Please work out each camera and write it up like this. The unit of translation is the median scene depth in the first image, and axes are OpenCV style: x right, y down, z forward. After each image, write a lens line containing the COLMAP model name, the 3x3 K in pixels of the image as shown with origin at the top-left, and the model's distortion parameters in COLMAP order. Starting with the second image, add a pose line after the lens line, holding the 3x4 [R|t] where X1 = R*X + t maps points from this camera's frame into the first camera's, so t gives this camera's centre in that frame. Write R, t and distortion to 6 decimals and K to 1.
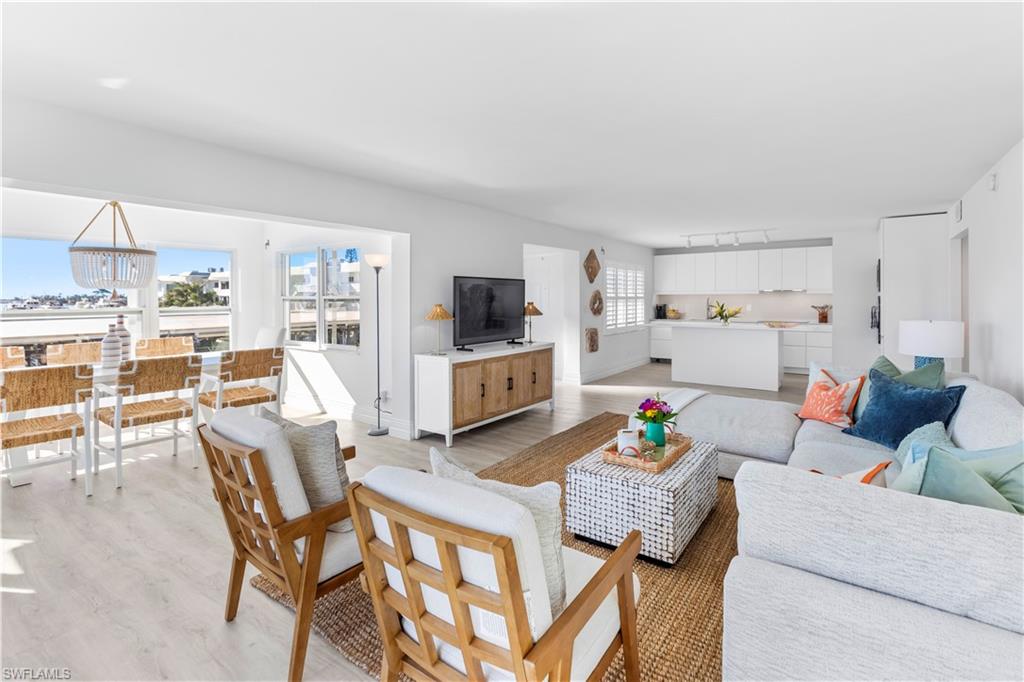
lens RADIAL K [[480.2, 0, 518.8], [0, 480.2, 291.8], [0, 0, 1]] dist [0.001377, -0.000300]
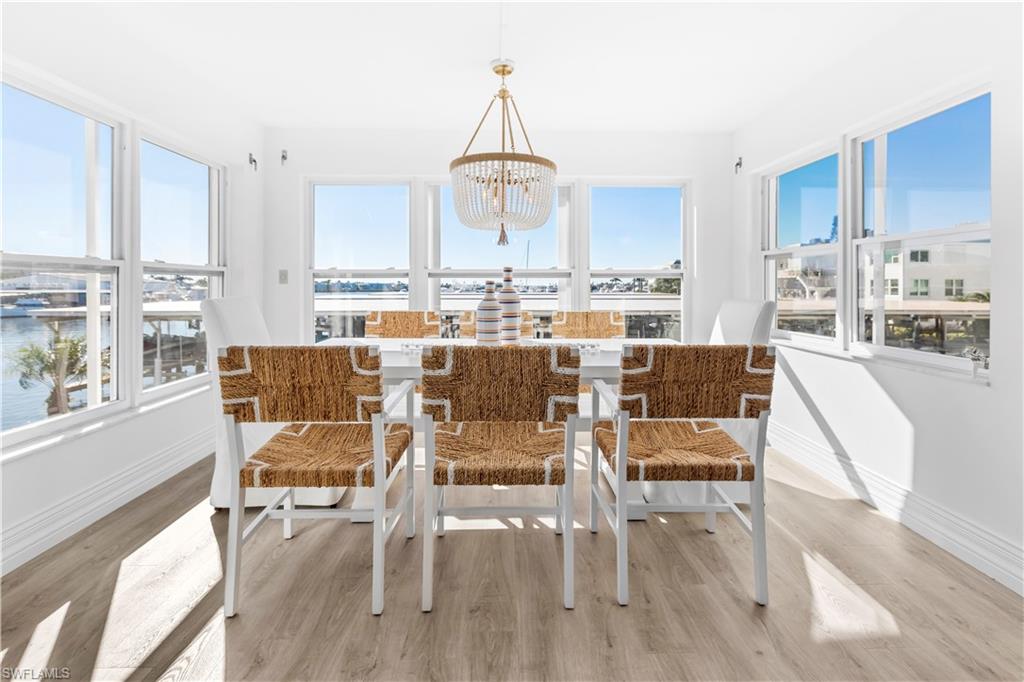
lens RADIAL K [[480.2, 0, 518.8], [0, 480.2, 291.8], [0, 0, 1]] dist [0.001377, -0.000300]
pose [[0.607804, 0.014087, -0.793962, -0.316208], [0.004791, 0.999759, 0.021406, 0.064347], [0.794073, -0.016815, 0.607590, 0.619459]]
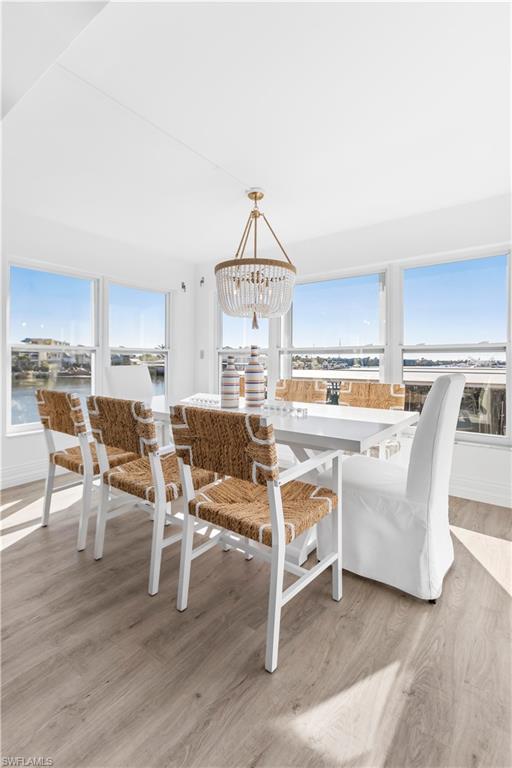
lens RADIAL K [[357.1, 0, 256.9], [0, 357.1, 365.9], [0, 0, 1]] dist [0.000735, 0.000292]
pose [[-0.029445, 0.017768, -0.999408, -0.212054], [0.006832, 0.999822, 0.017574, 0.070087], [0.999543, -0.006311, -0.029561, 1.005224]]
